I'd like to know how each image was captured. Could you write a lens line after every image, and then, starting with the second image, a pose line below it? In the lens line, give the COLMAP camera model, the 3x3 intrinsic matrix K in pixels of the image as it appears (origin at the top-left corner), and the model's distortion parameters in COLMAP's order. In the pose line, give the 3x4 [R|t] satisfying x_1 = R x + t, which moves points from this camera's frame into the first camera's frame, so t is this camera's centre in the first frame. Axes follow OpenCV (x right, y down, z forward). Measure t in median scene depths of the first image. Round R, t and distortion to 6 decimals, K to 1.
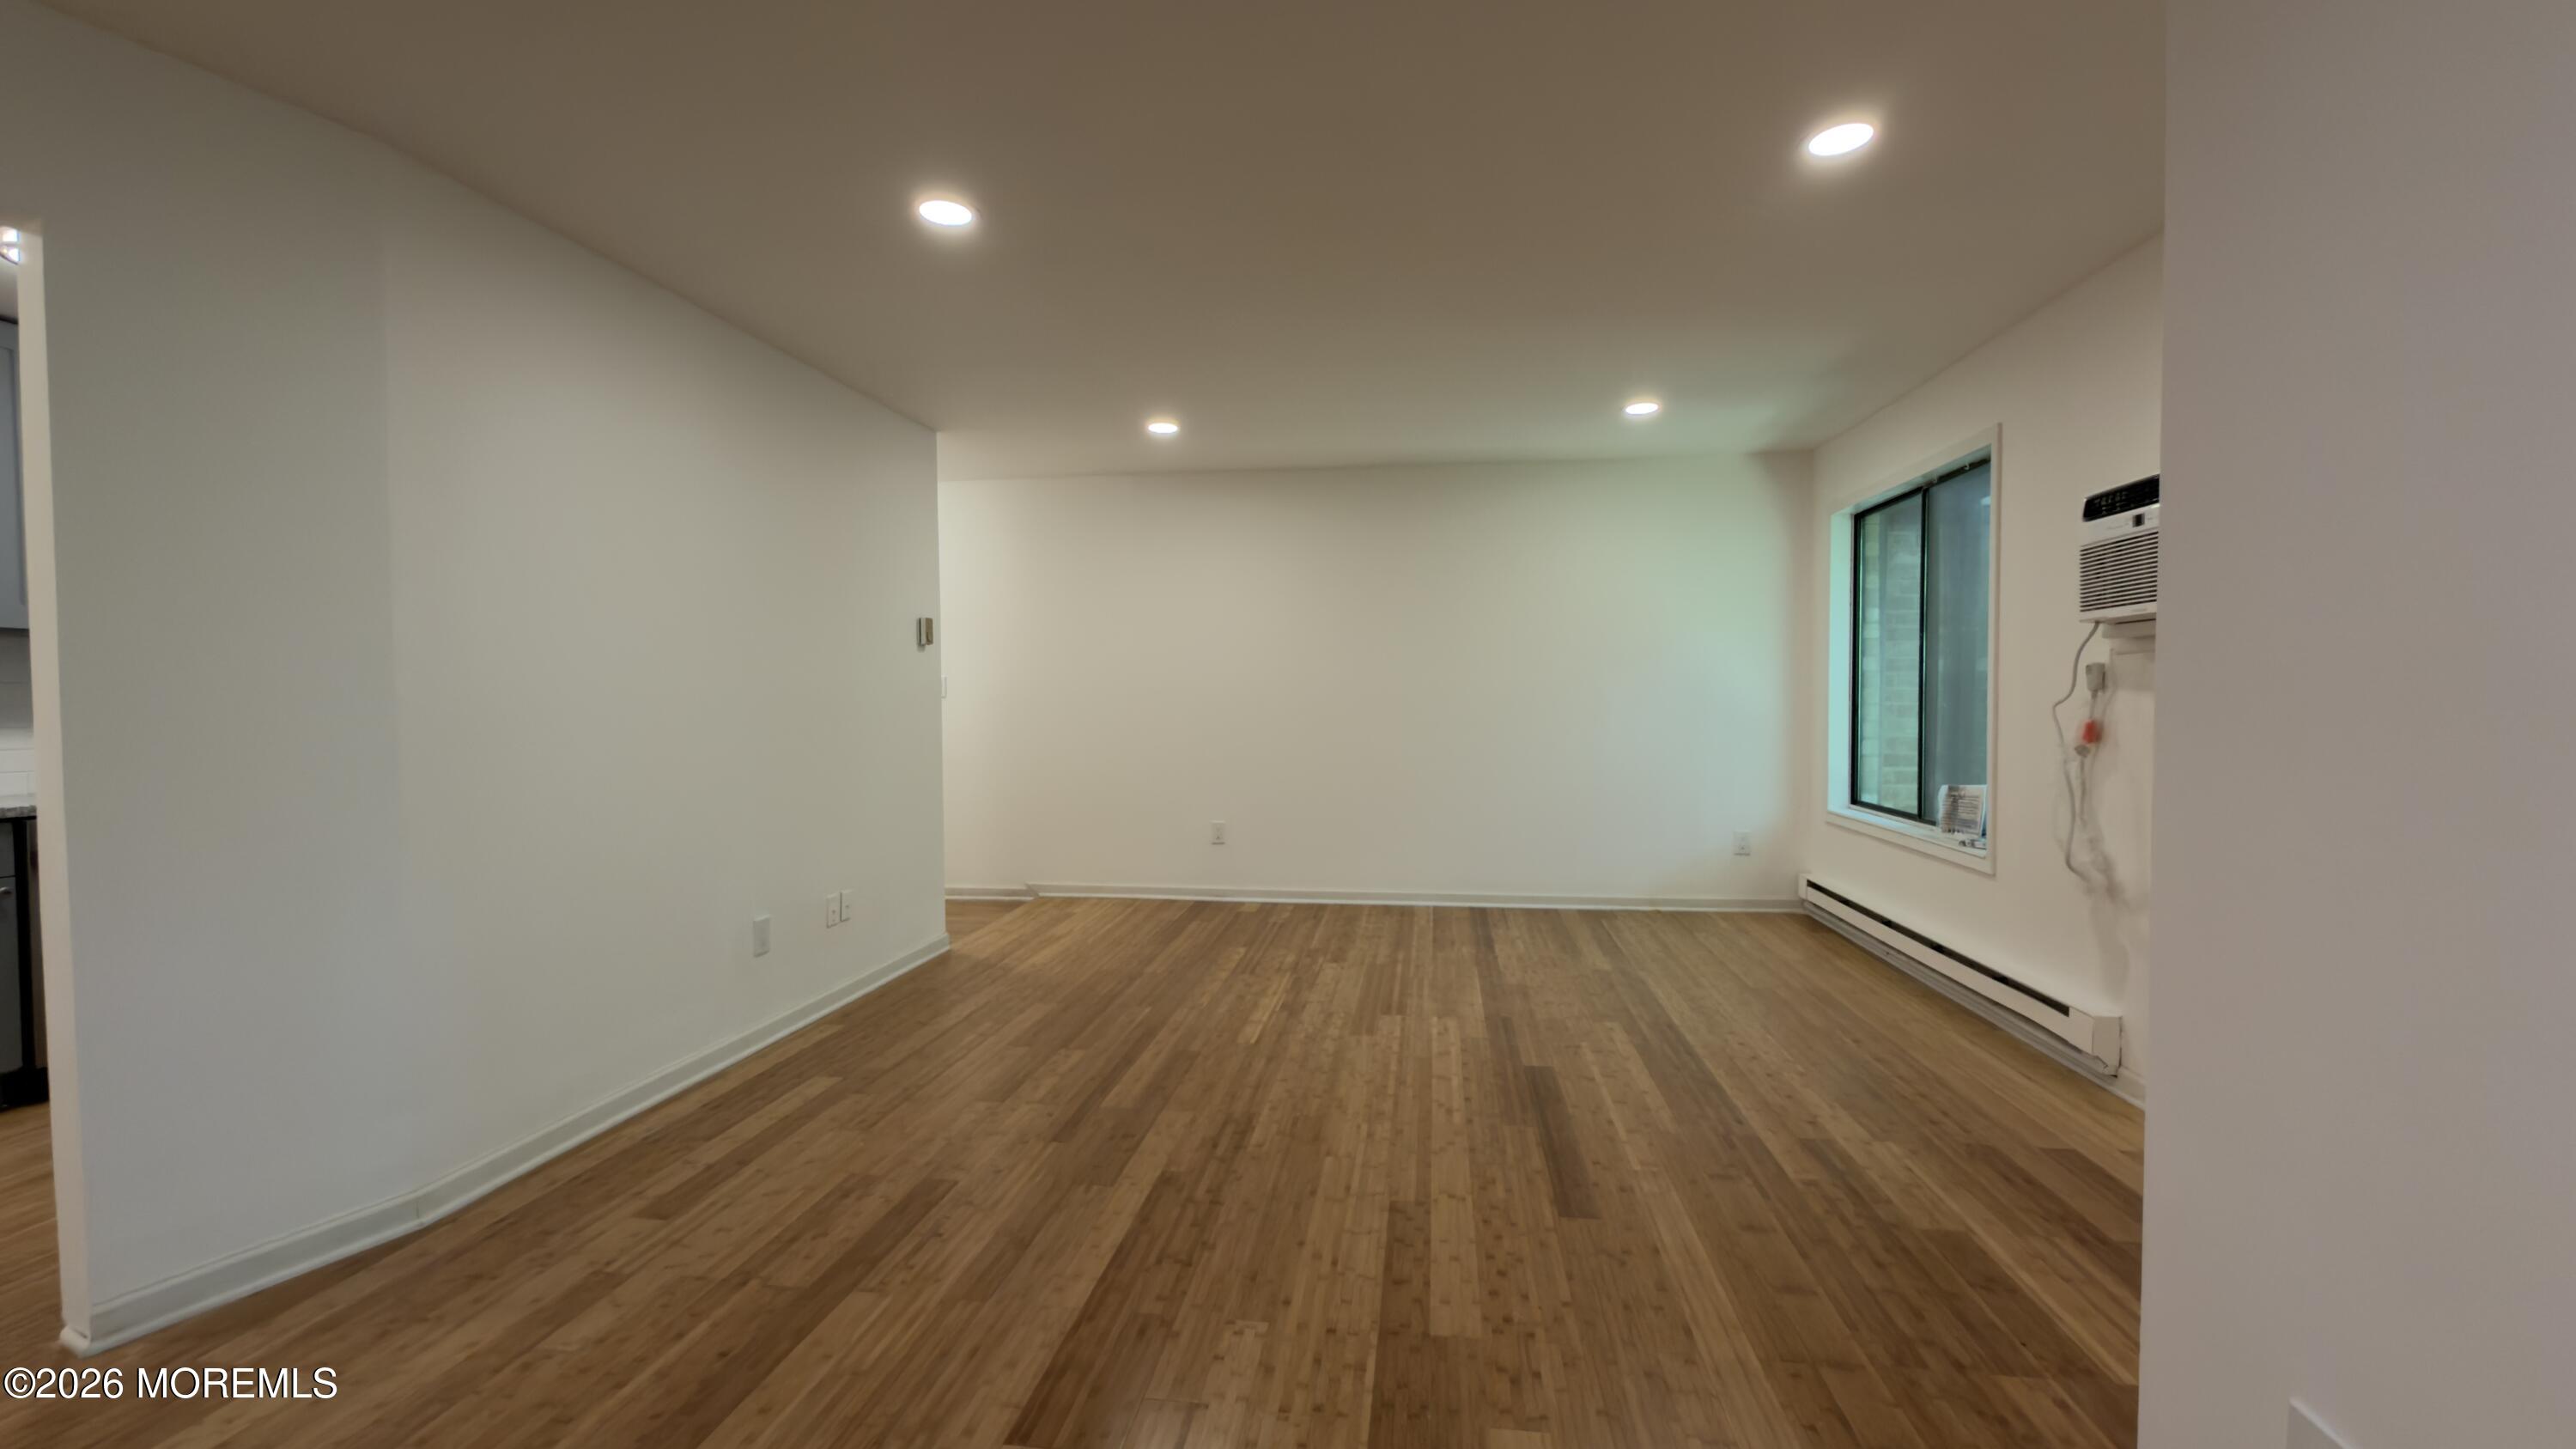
lens RADIAL K [[1026.1, 0, 1289.5], [0, 1026.1, 726.3], [0, 0, 1]] dist [-0.004346, 0.000706]
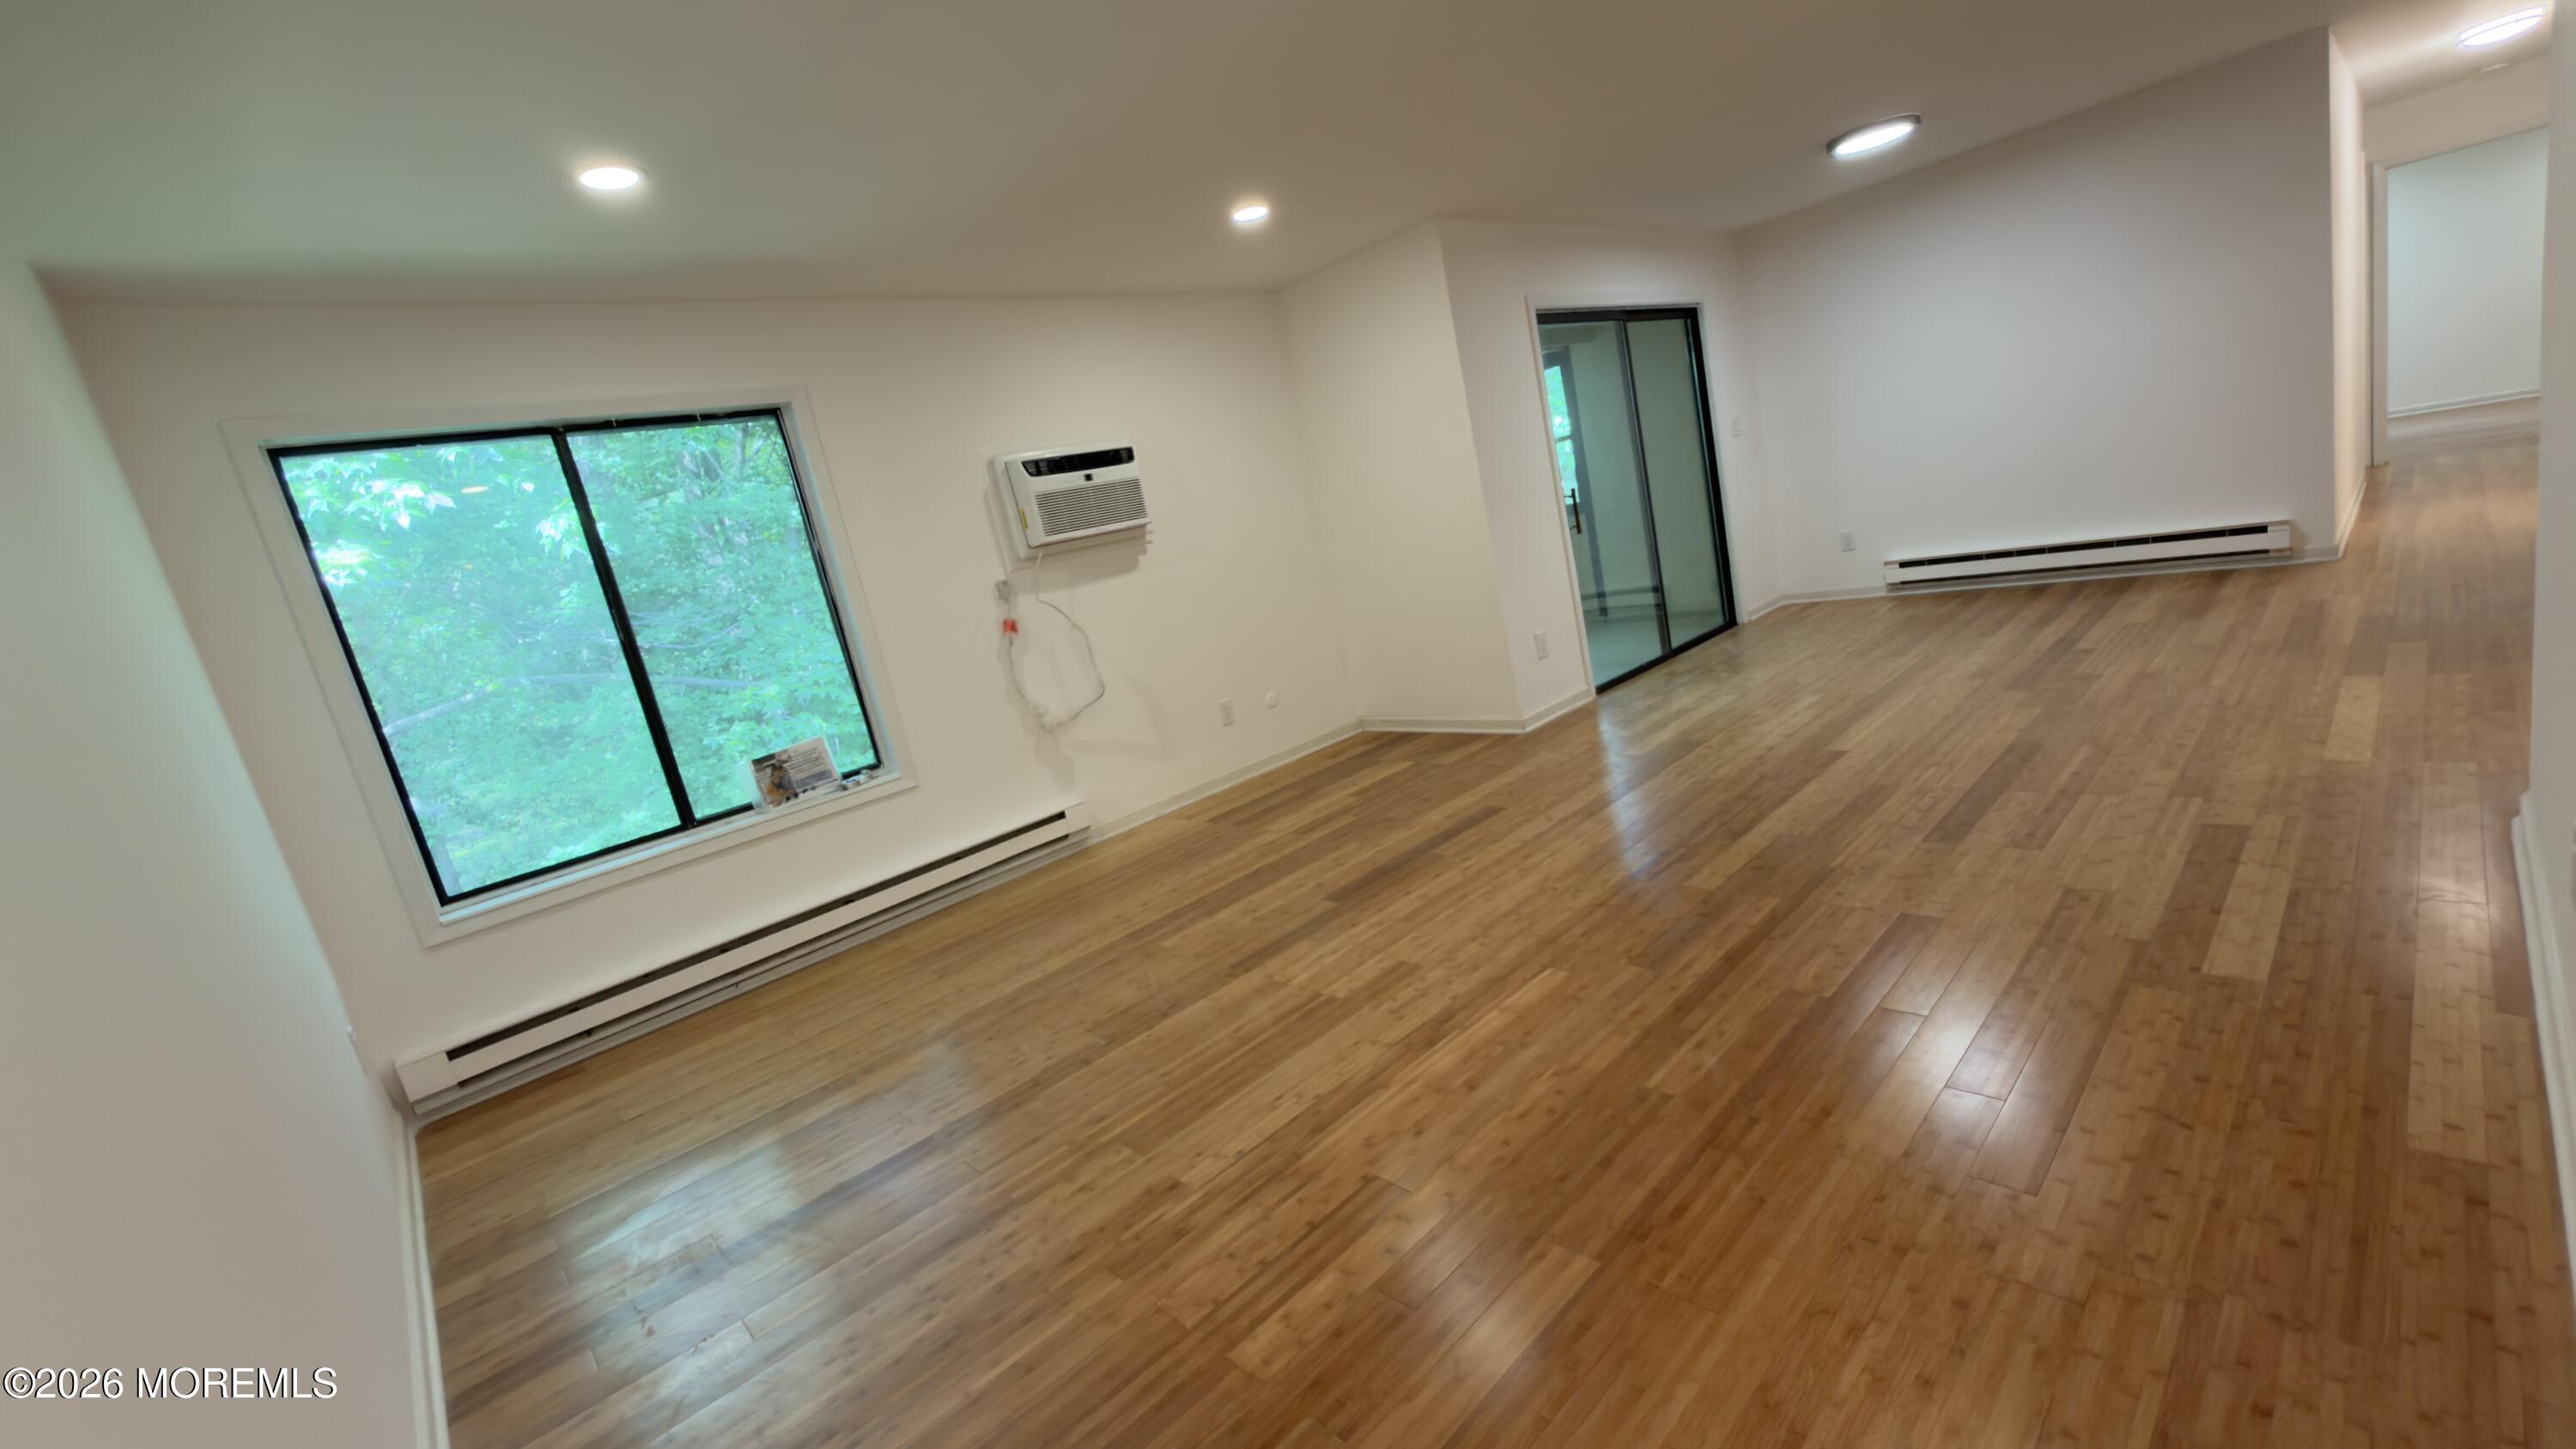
lens RADIAL K [[1026.1, 0, 1290.4], [0, 1026.1, 725.4], [0, 0, 1]] dist [-0.004346, 0.000706]
pose [[-0.758751, 0.043126, 0.649952, -0.429461], [0.229561, 0.951491, 0.204855, -0.065944], [-0.609589, 0.304638, -0.731845, 1.785181]]
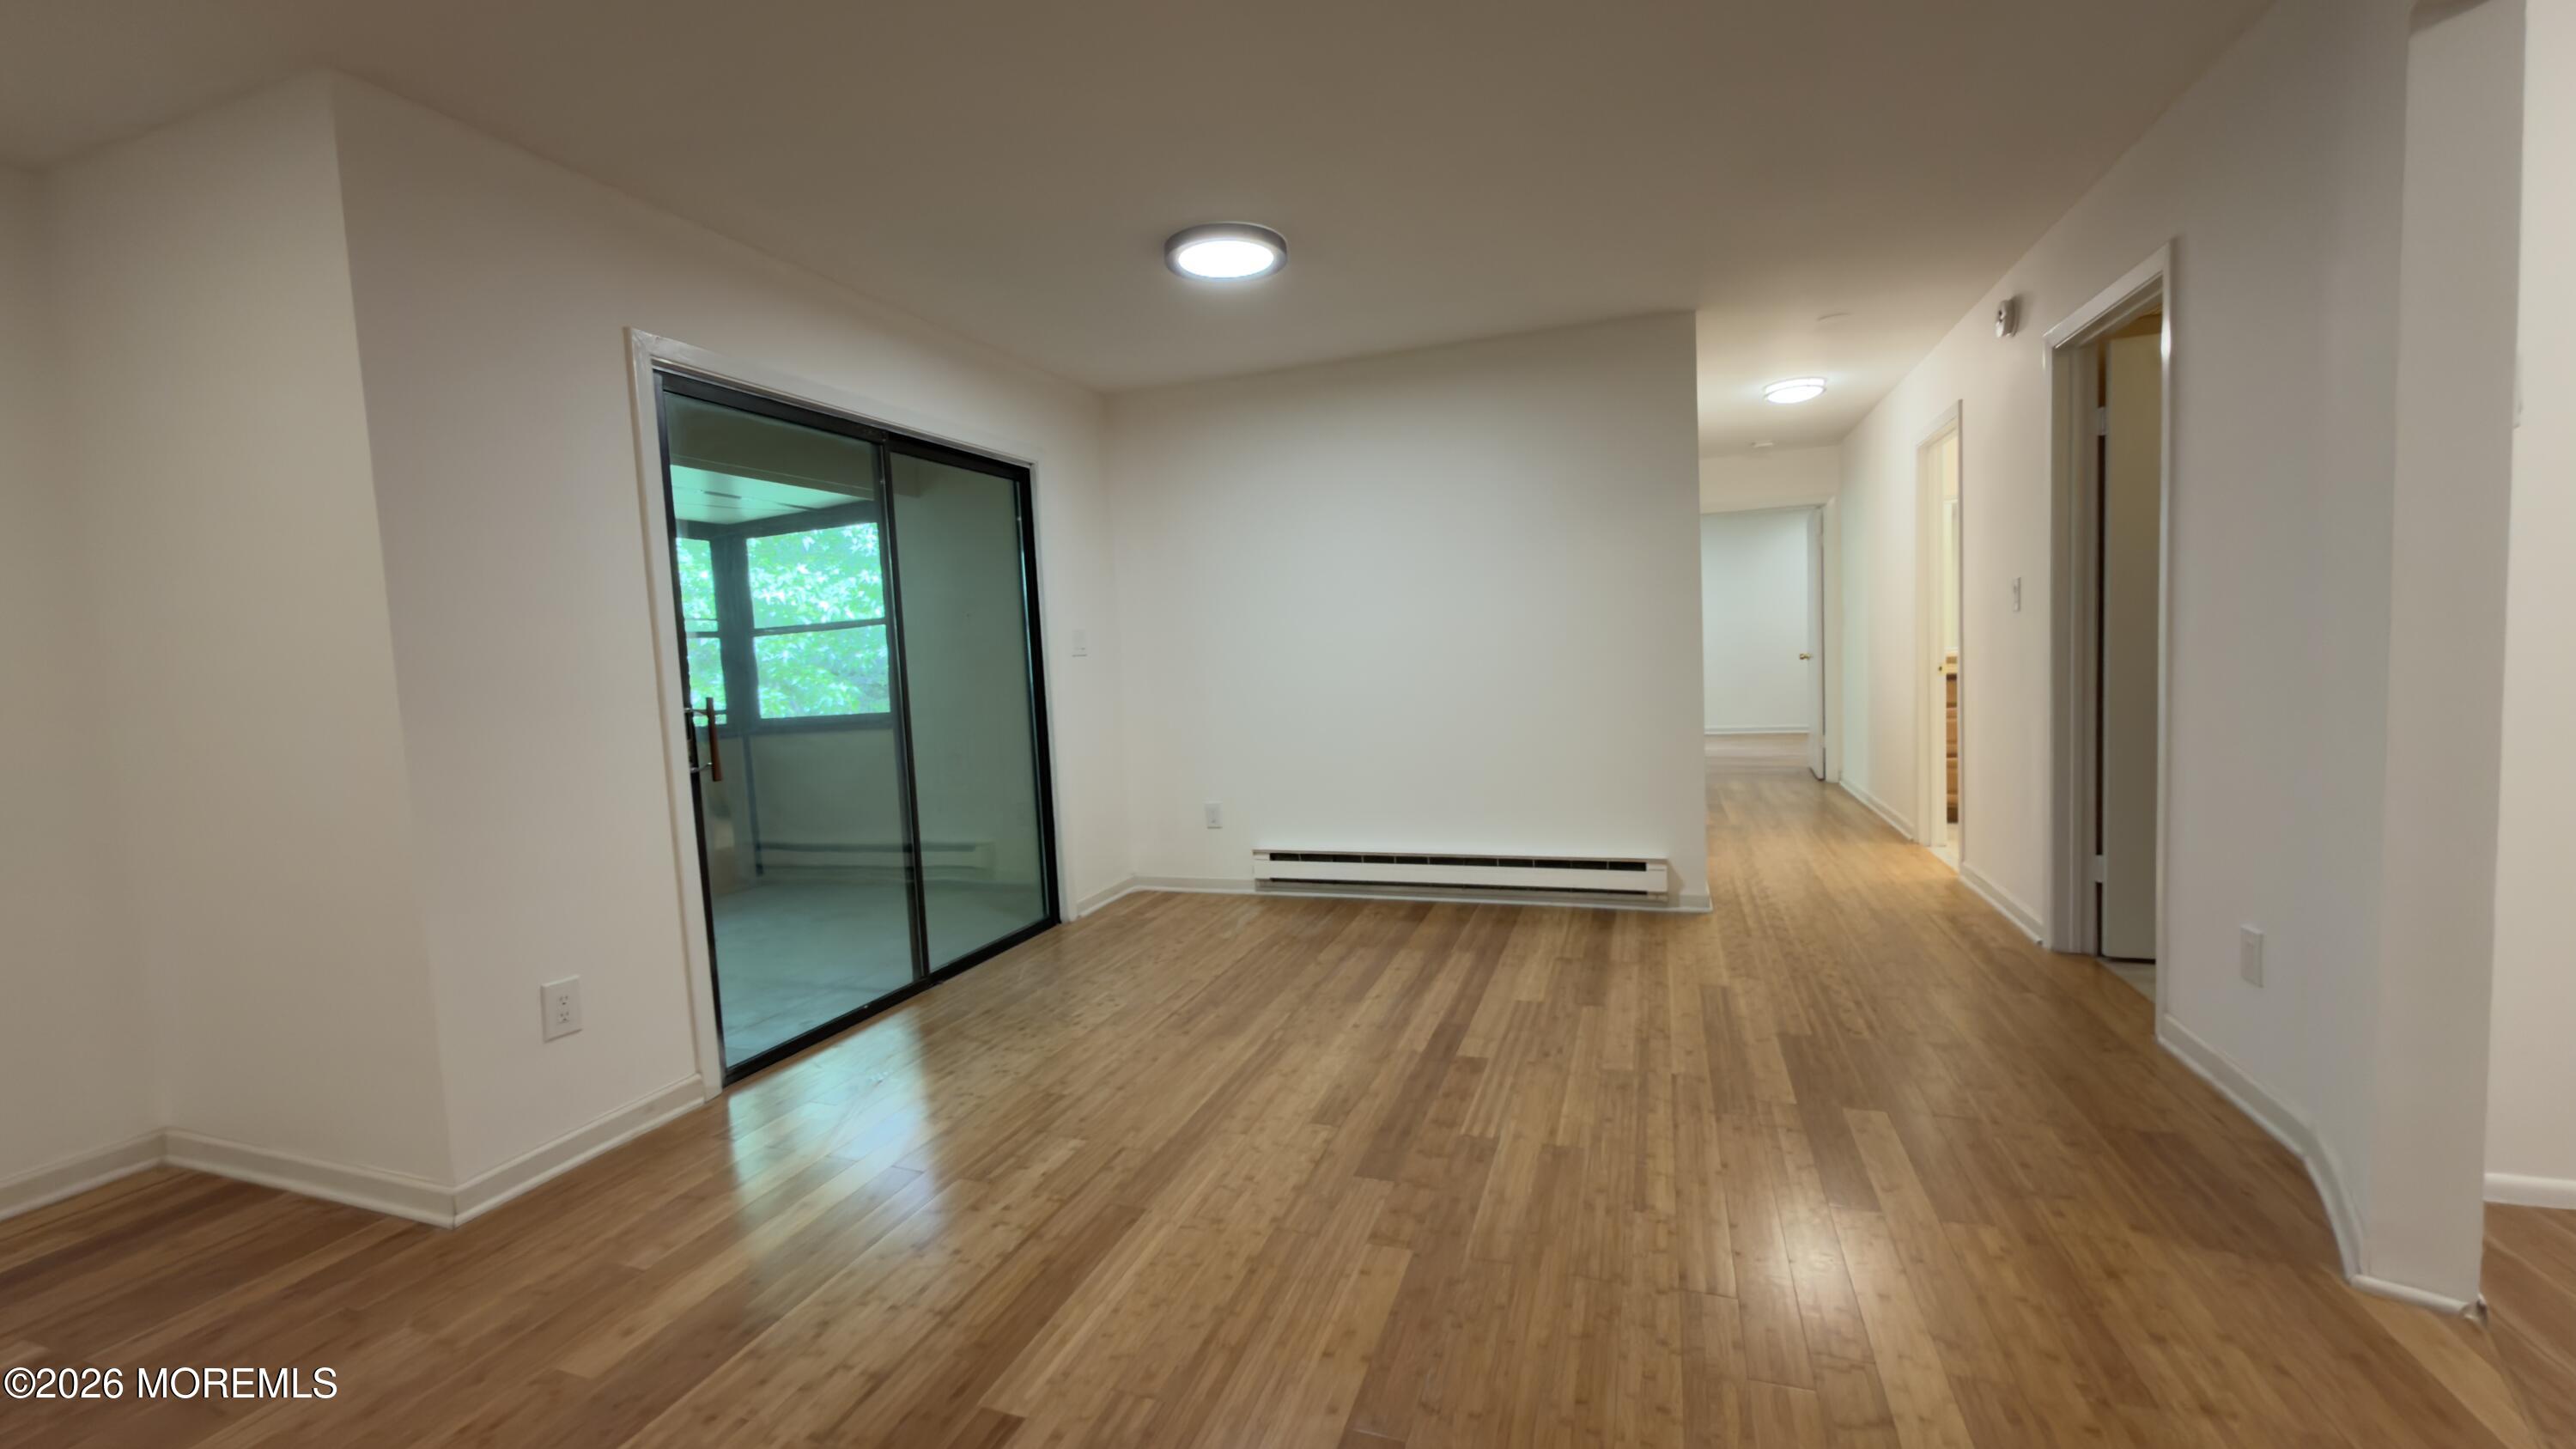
lens RADIAL K [[1026.1, 0, 1285.4], [0, 1026.1, 728.2], [0, 0, 1]] dist [-0.004346, 0.000706]
pose [[-0.977958, 0.039603, 0.205012, -0.385319], [0.061275, 0.993052, 0.100466, -0.019586], [-0.199609, 0.110814, -0.973590, 0.953670]]
